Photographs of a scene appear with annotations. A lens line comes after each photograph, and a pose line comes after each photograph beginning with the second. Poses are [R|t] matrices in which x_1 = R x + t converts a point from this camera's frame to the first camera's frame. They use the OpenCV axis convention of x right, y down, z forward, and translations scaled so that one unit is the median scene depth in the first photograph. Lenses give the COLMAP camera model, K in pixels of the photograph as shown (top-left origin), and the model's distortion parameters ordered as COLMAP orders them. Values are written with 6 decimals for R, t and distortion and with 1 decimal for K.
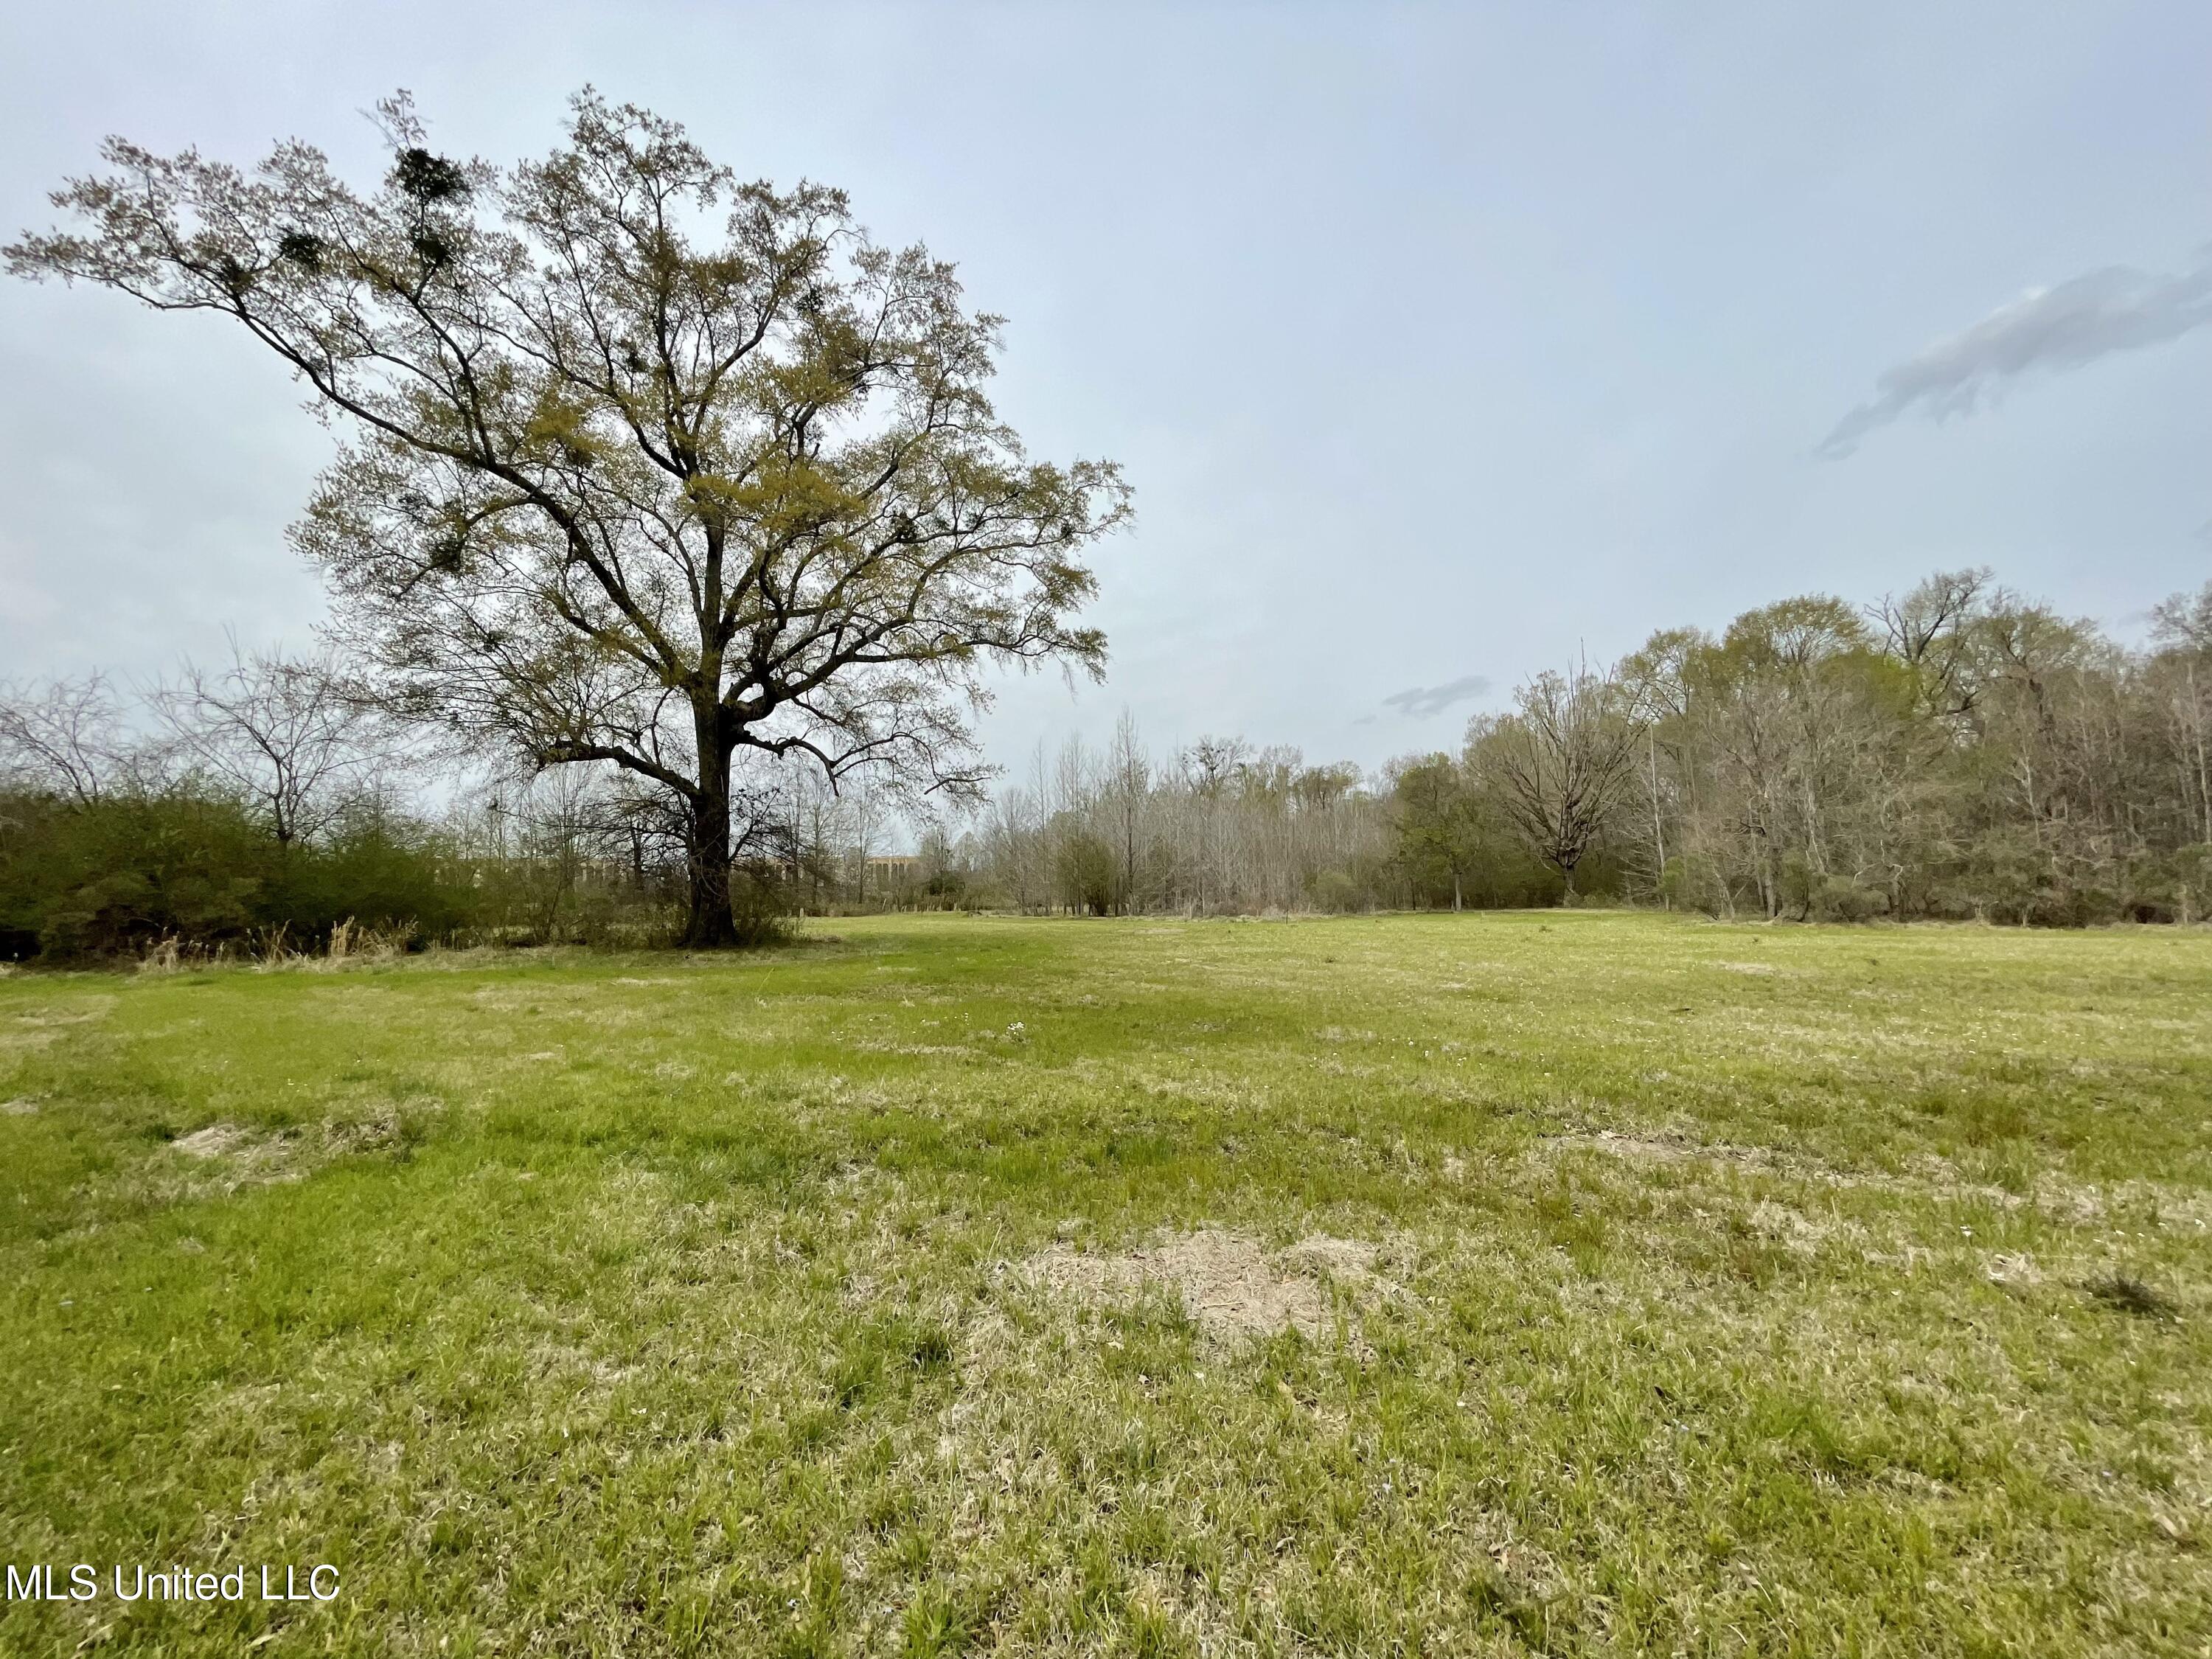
lens RADIAL K [[908.0, 0, 1096.6], [0, 908.0, 832.0], [0, 0, 1]] dist [0.001346, -0.000122]
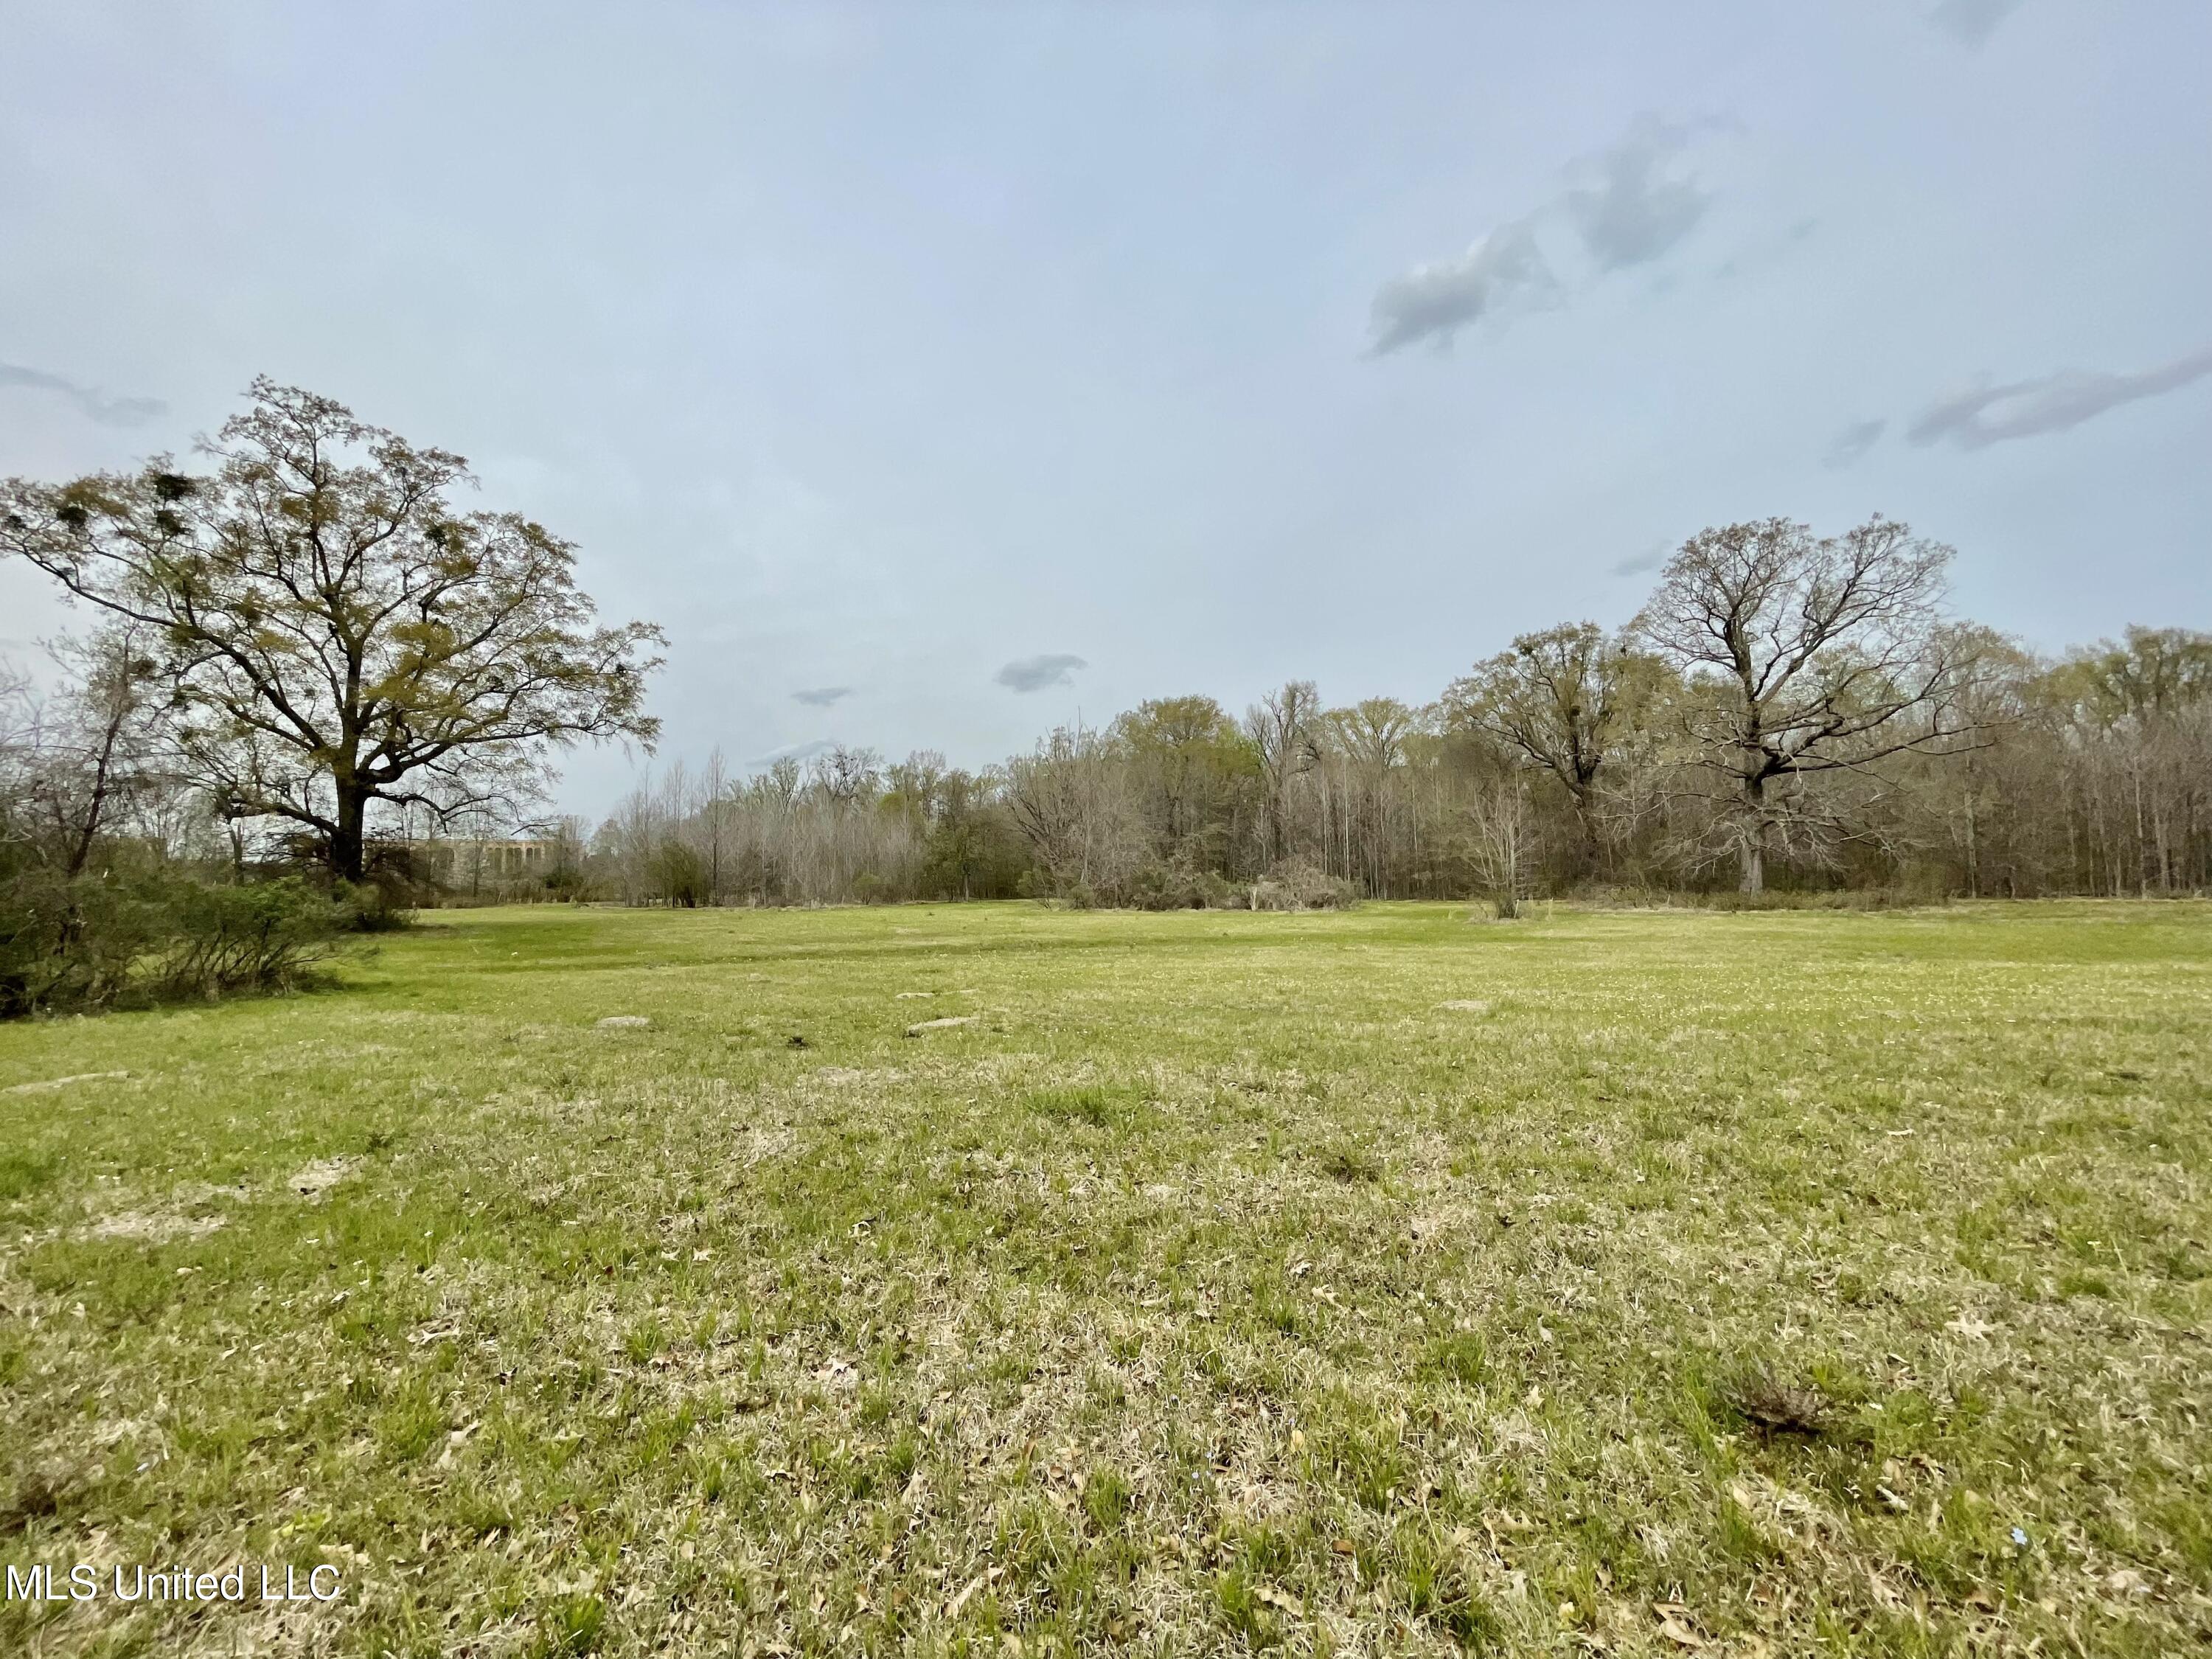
lens RADIAL K [[908.0, 0, 1098.5], [0, 908.0, 822.2], [0, 0, 1]] dist [0.001346, -0.000122]
pose [[0.944477, 0.022328, 0.327818, 0.247327], [-0.024062, 0.999710, 0.001236, -0.083743], [-0.327695, -0.009056, 0.944740, -0.800438]]
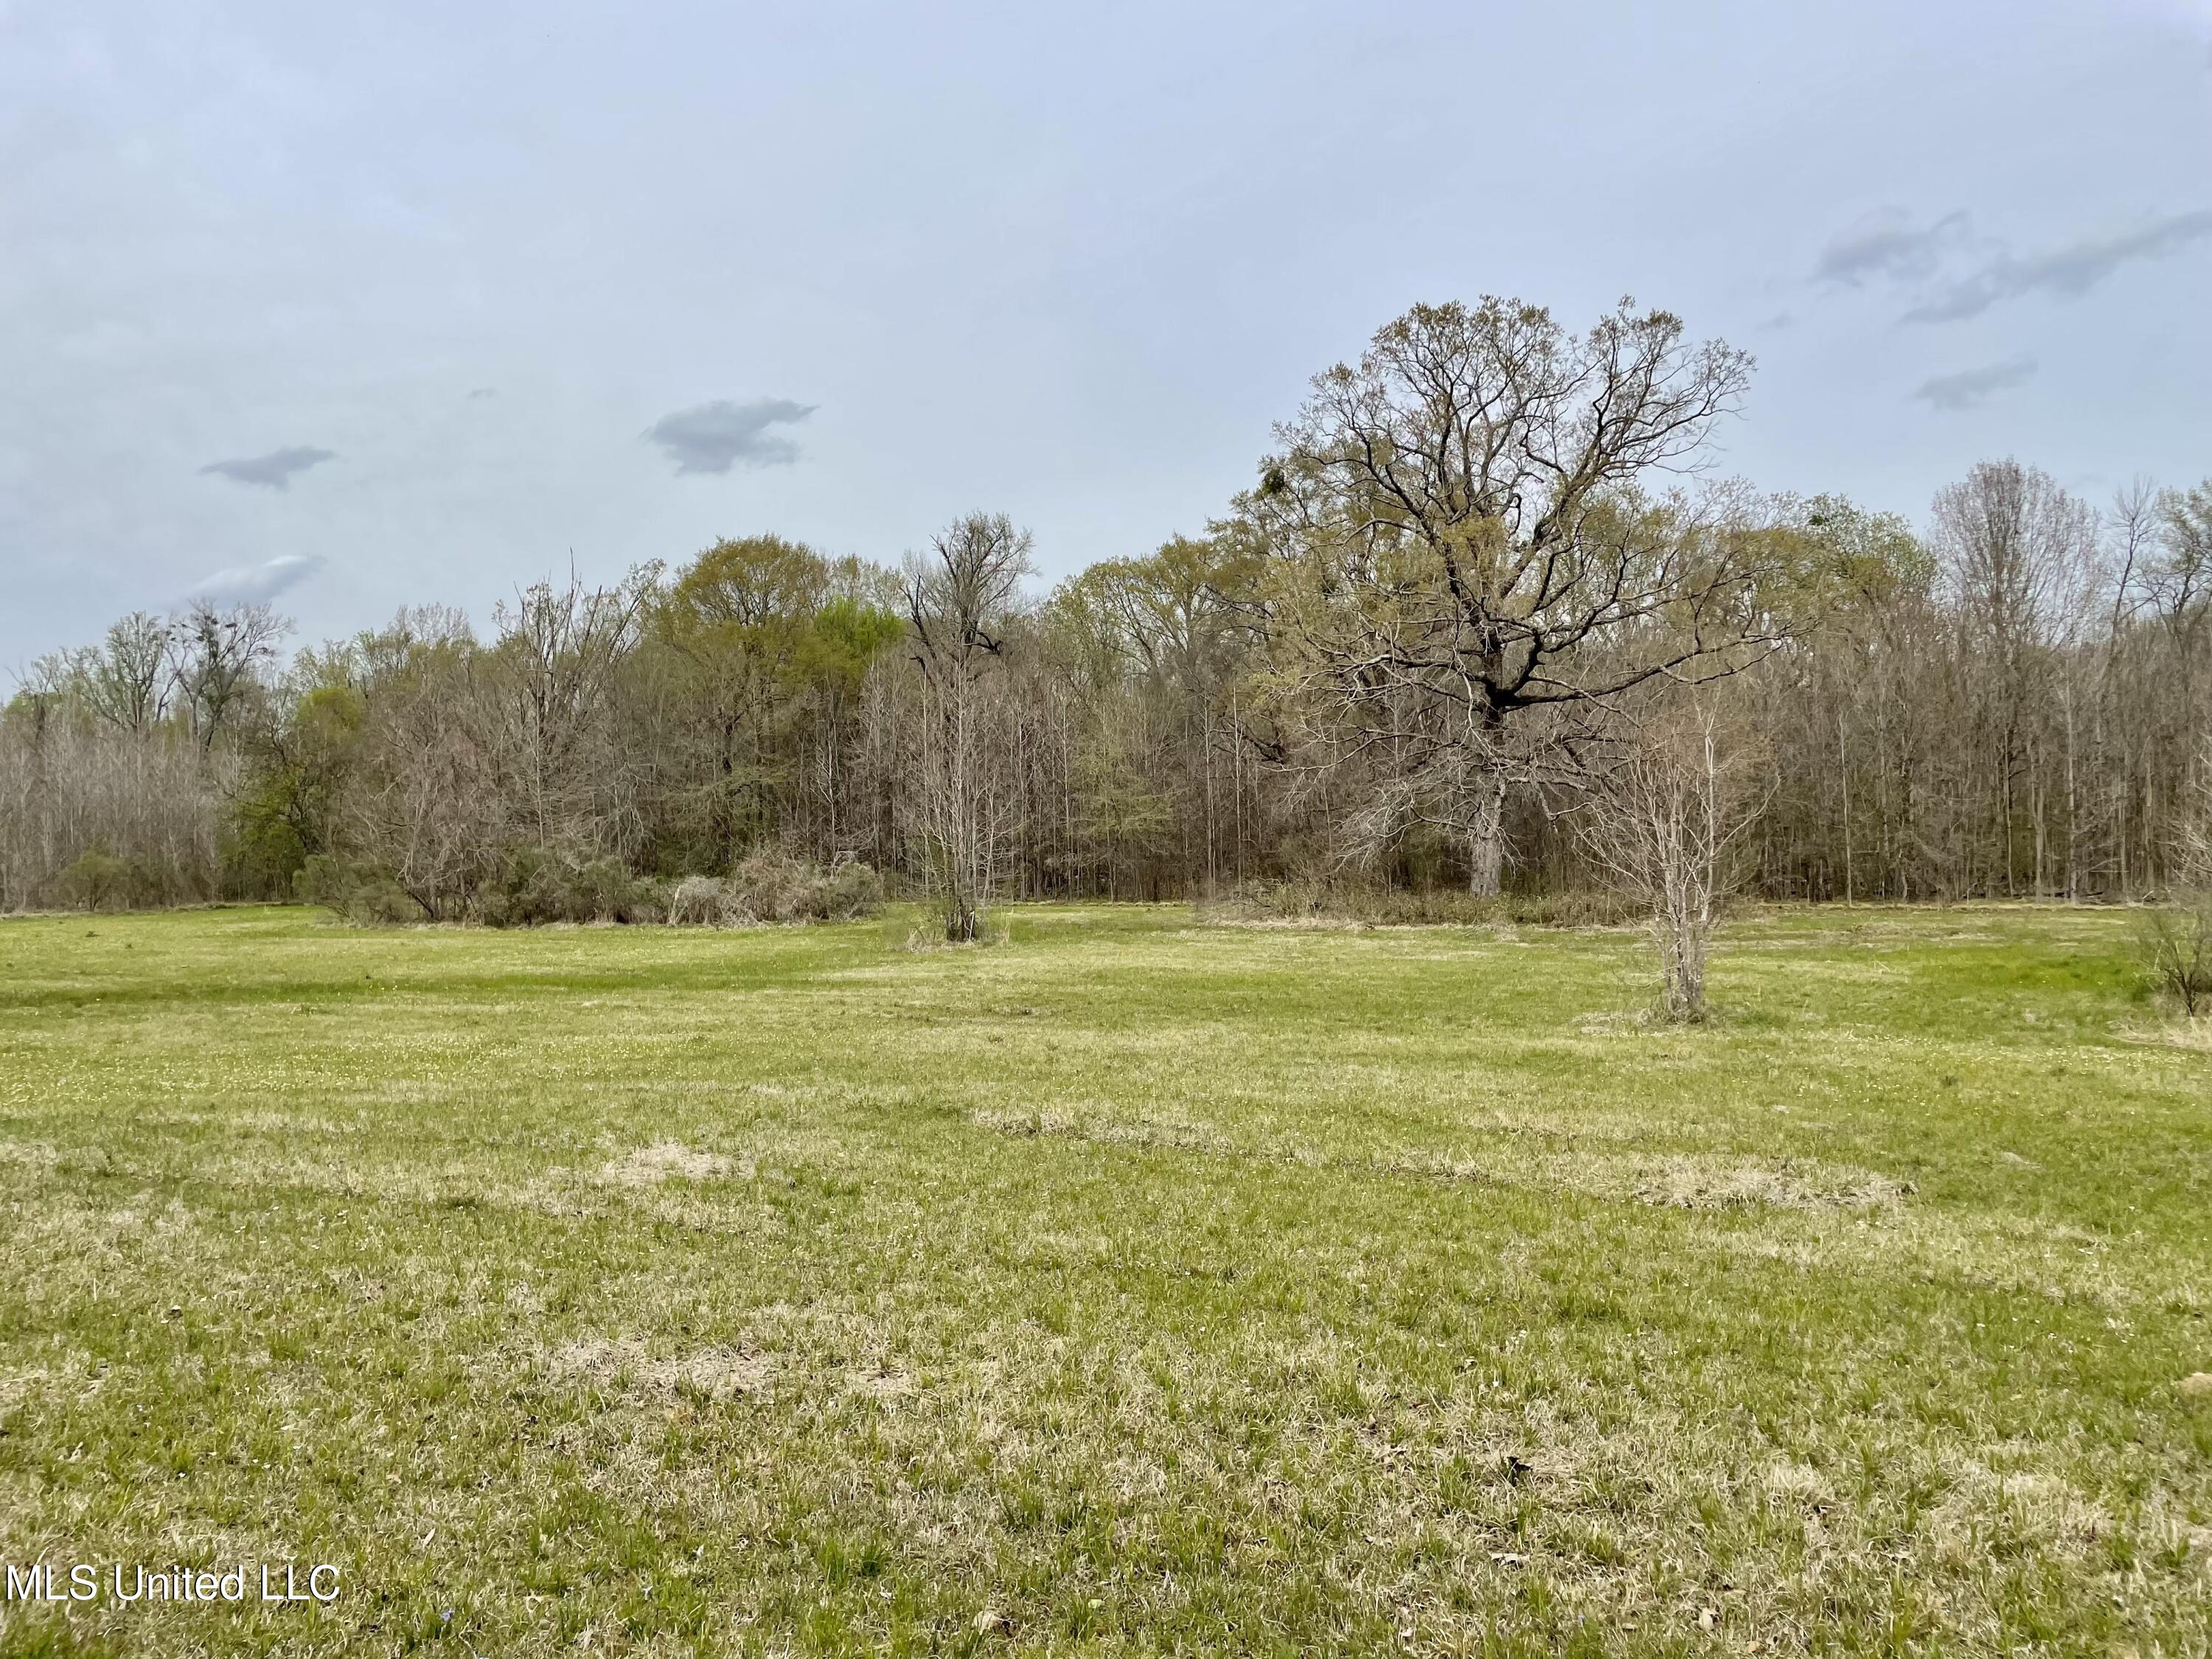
lens RADIAL K [[1674.9, 0, 1100.5], [0, 1674.9, 821.1], [0, 0, 1]] dist [0.087077, -0.090405]
pose [[0.899838, 0.010504, 0.436097, 0.729595], [-0.034744, 0.998260, 0.047646, -0.150663], [-0.434838, -0.058026, 0.898637, -1.218649]]
